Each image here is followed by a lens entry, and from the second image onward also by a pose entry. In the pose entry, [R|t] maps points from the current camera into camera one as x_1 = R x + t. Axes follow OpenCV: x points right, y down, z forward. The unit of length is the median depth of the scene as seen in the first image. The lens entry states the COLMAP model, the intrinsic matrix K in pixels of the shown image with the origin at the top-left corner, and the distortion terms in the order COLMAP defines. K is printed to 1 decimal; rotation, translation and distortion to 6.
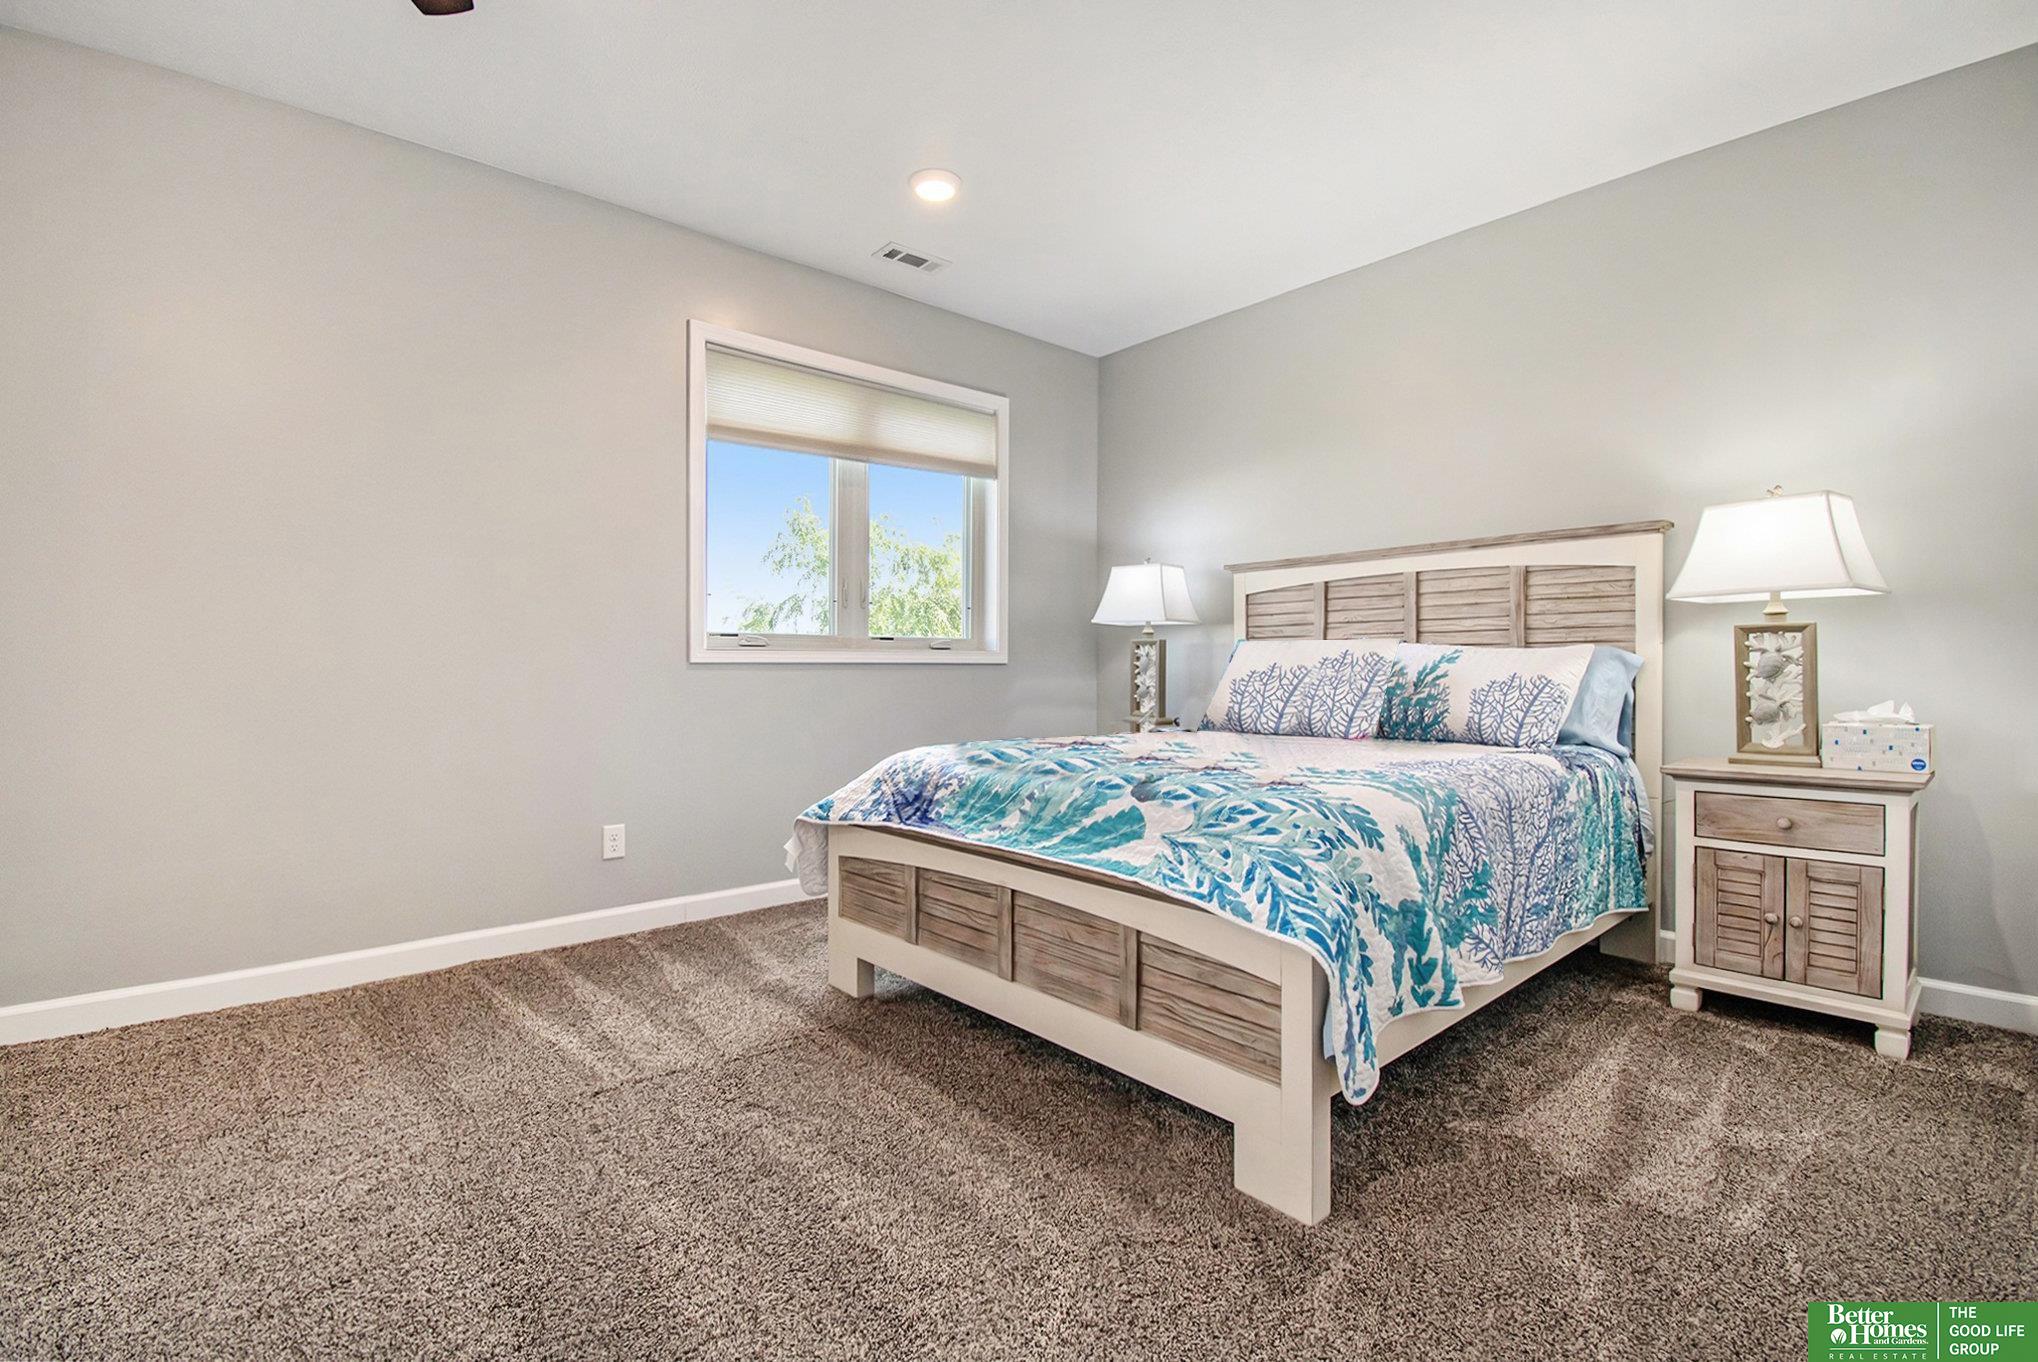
lens RADIAL K [[932.1, 0, 1002.7], [0, 932.1, 668.2], [0, 0, 1]] dist [0.040722, 0.000061]
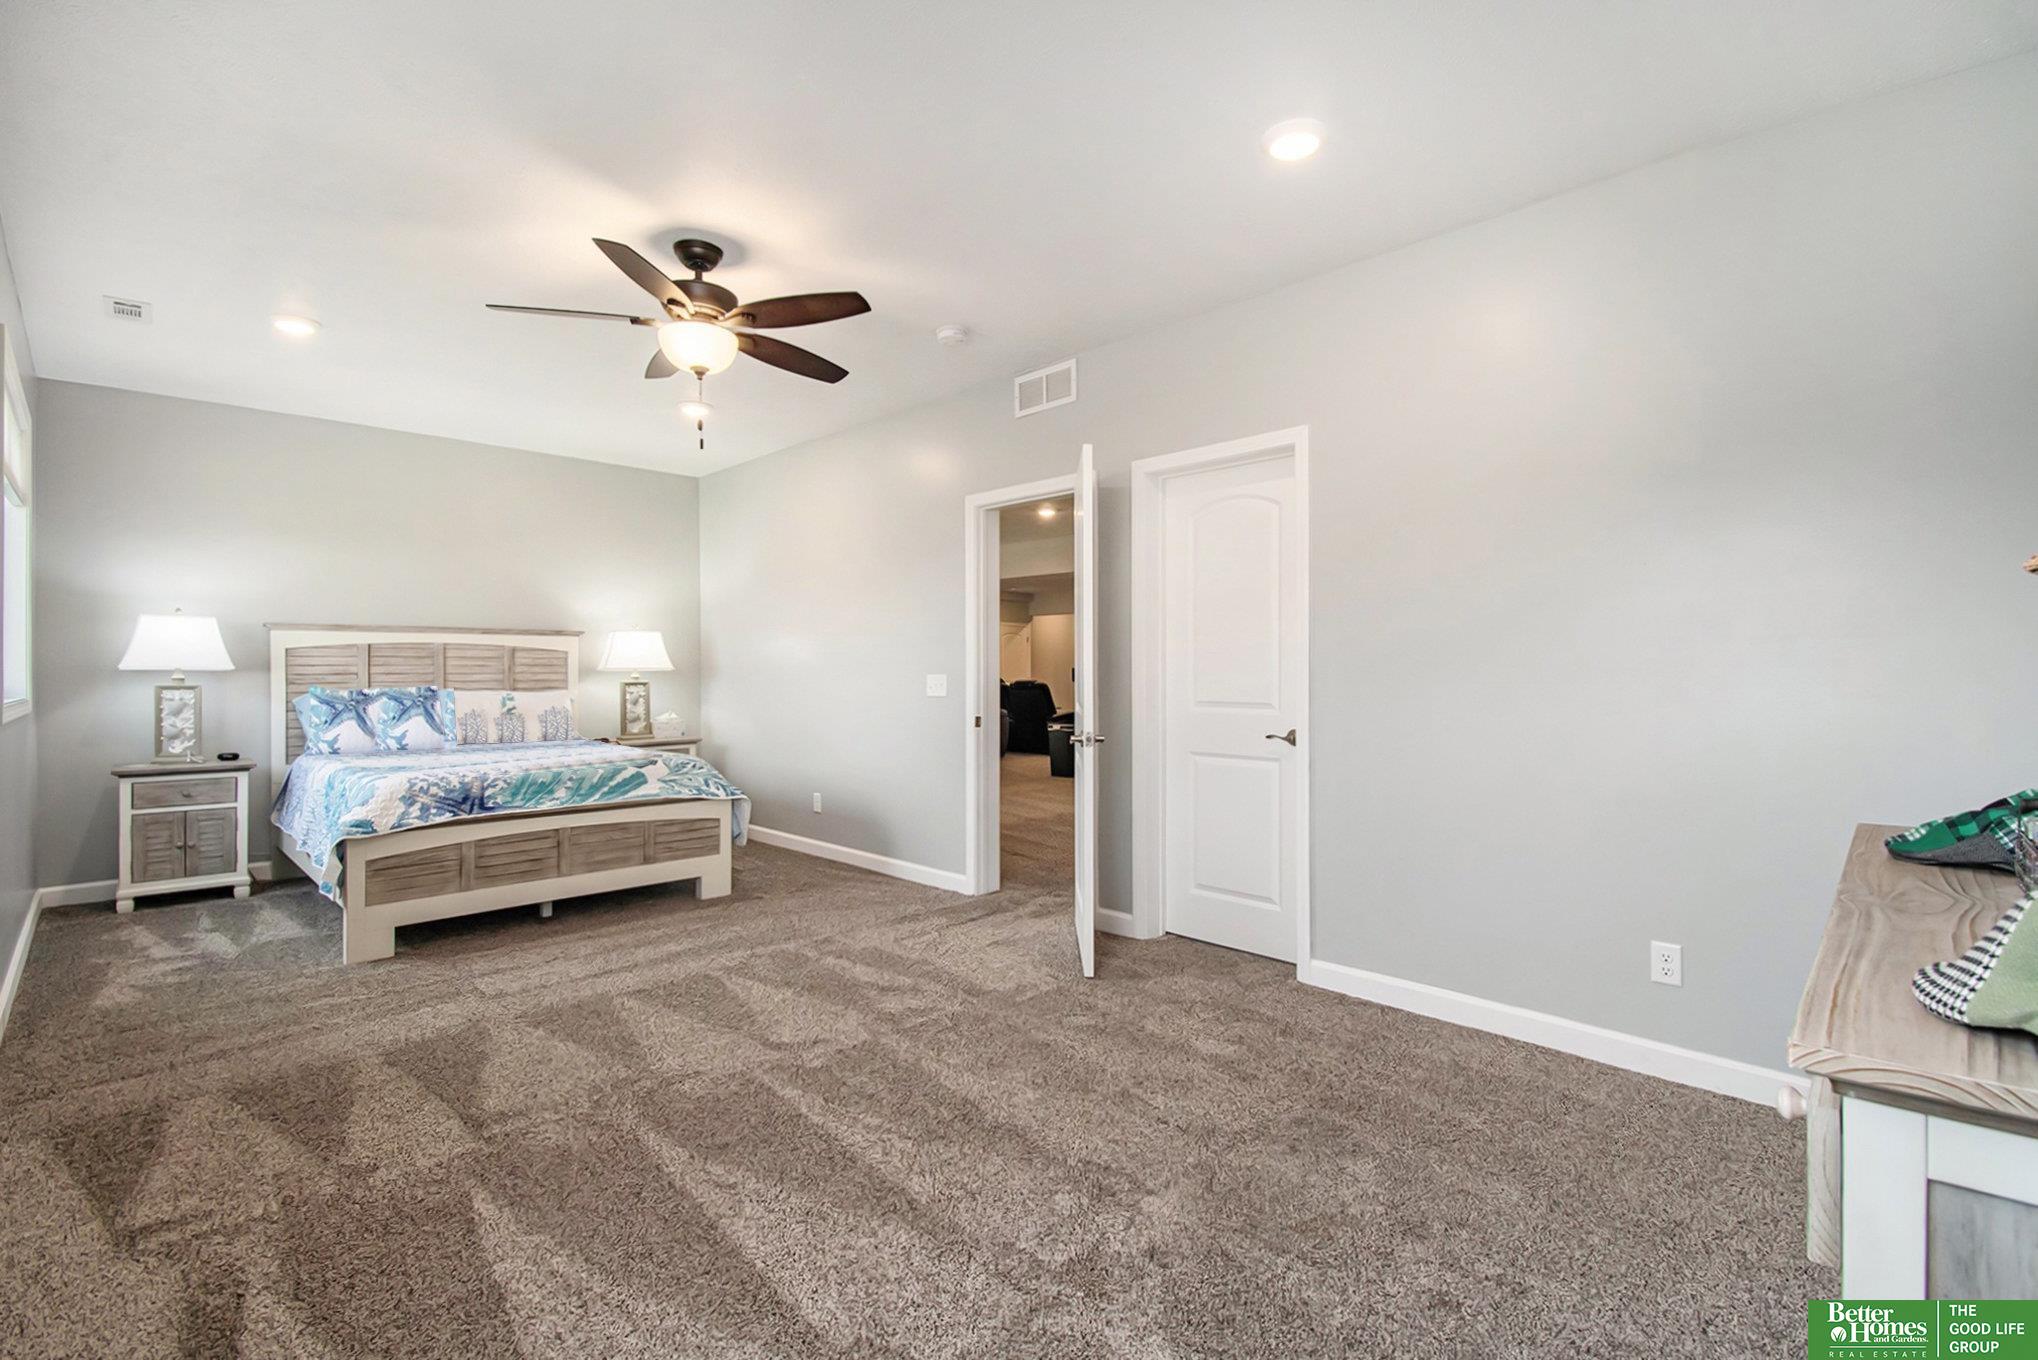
lens RADIAL K [[932.1, 0, 1002.7], [0, 932.1, 667.2], [0, 0, 1]] dist [0.040722, 0.000061]
pose [[-0.040154, 0.006484, 0.999172, -1.629136], [0.005409, 0.999966, -0.006271, -0.063508], [-0.999179, 0.005153, -0.040188, 0.155367]]
